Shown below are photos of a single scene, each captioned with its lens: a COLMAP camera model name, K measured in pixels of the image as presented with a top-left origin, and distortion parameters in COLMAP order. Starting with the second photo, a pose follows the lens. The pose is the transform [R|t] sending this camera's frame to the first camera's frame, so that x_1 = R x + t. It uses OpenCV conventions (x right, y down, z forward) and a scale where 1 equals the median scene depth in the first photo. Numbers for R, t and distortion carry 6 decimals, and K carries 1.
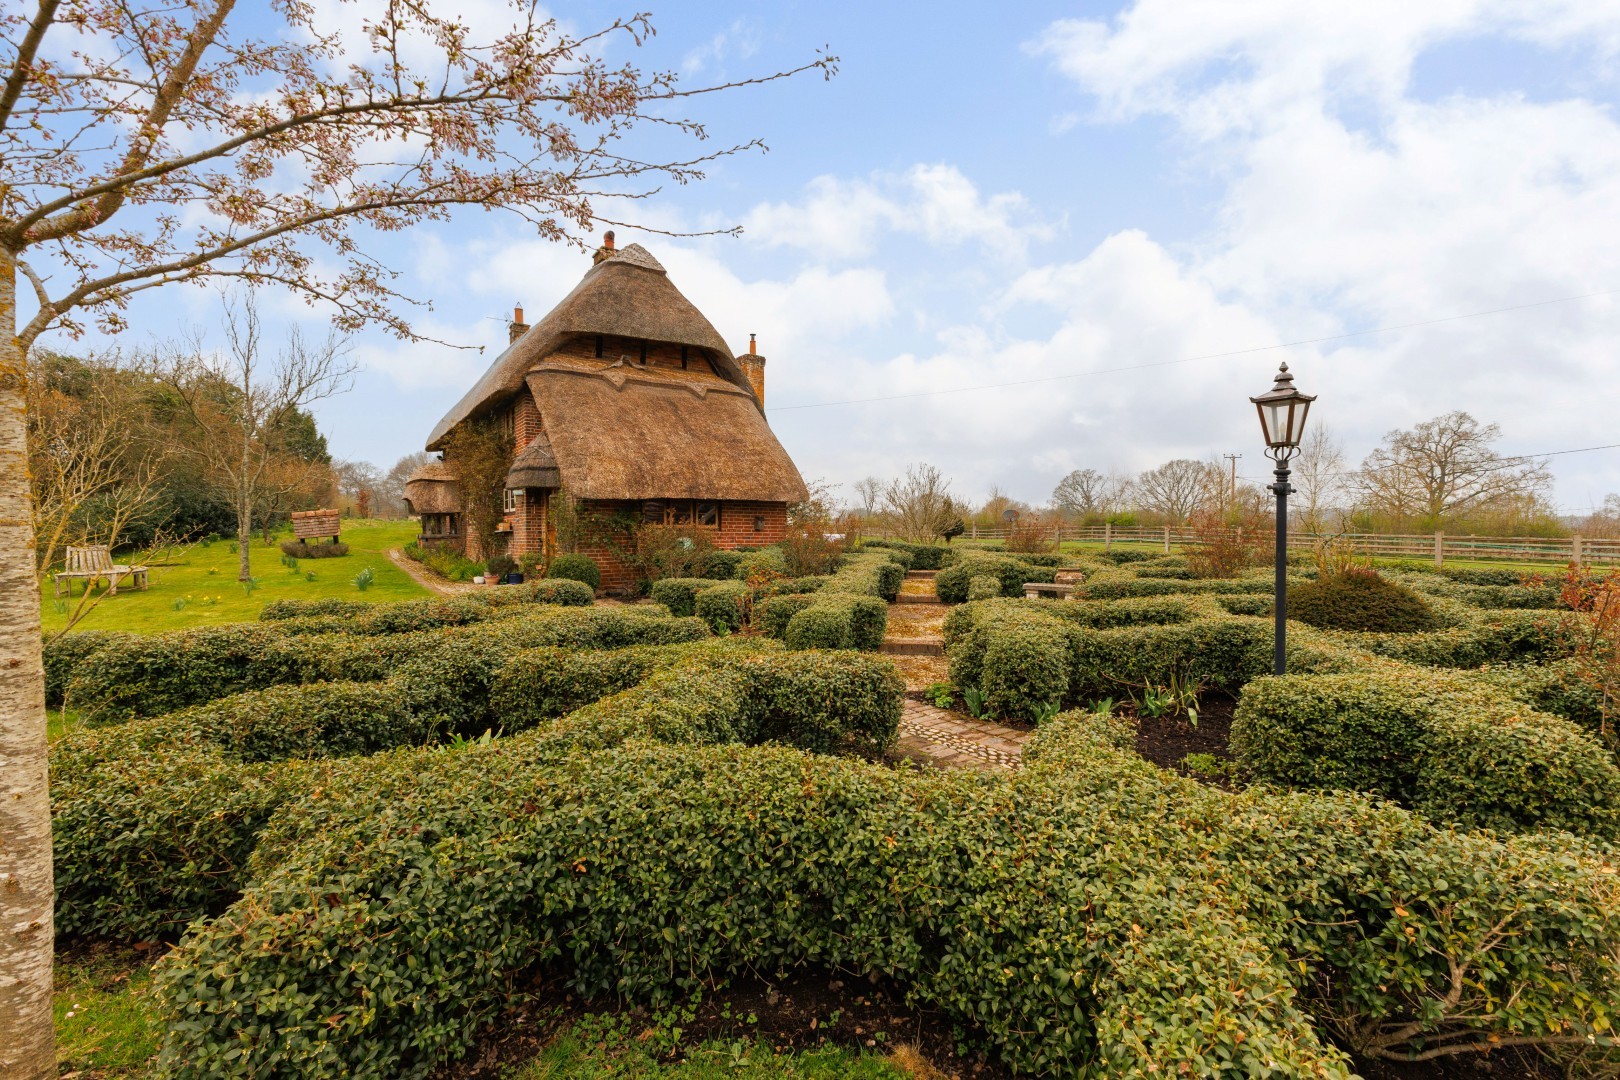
lens RADIAL K [[705.2, 0, 815.7], [0, 705.2, 547.0], [0, 0, 1]] dist [0.000418, -0.000011]
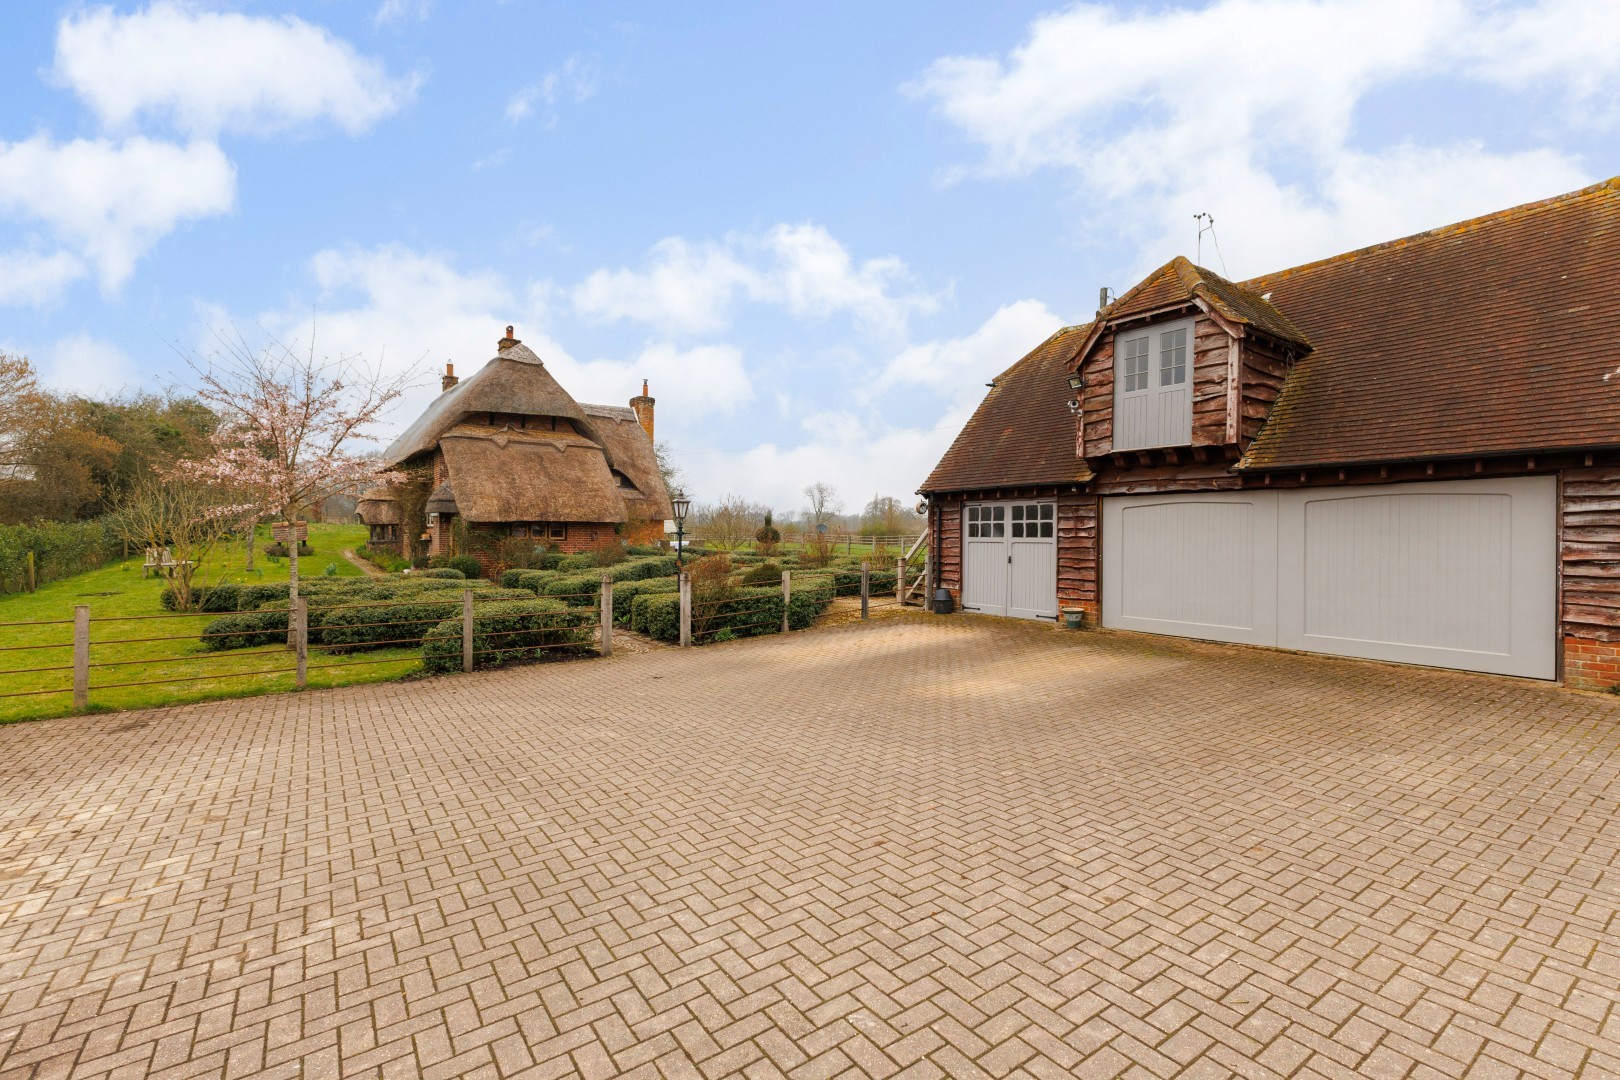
lens RADIAL K [[705.2, 0, 808.4], [0, 705.2, 542.6], [0, 0, 1]] dist [0.000418, -0.000011]
pose [[0.998937, 0.008082, 0.045386, 0.306471], [-0.007583, 0.999909, -0.011152, -0.005401], [-0.045472, 0.010796, 0.998907, -0.540419]]
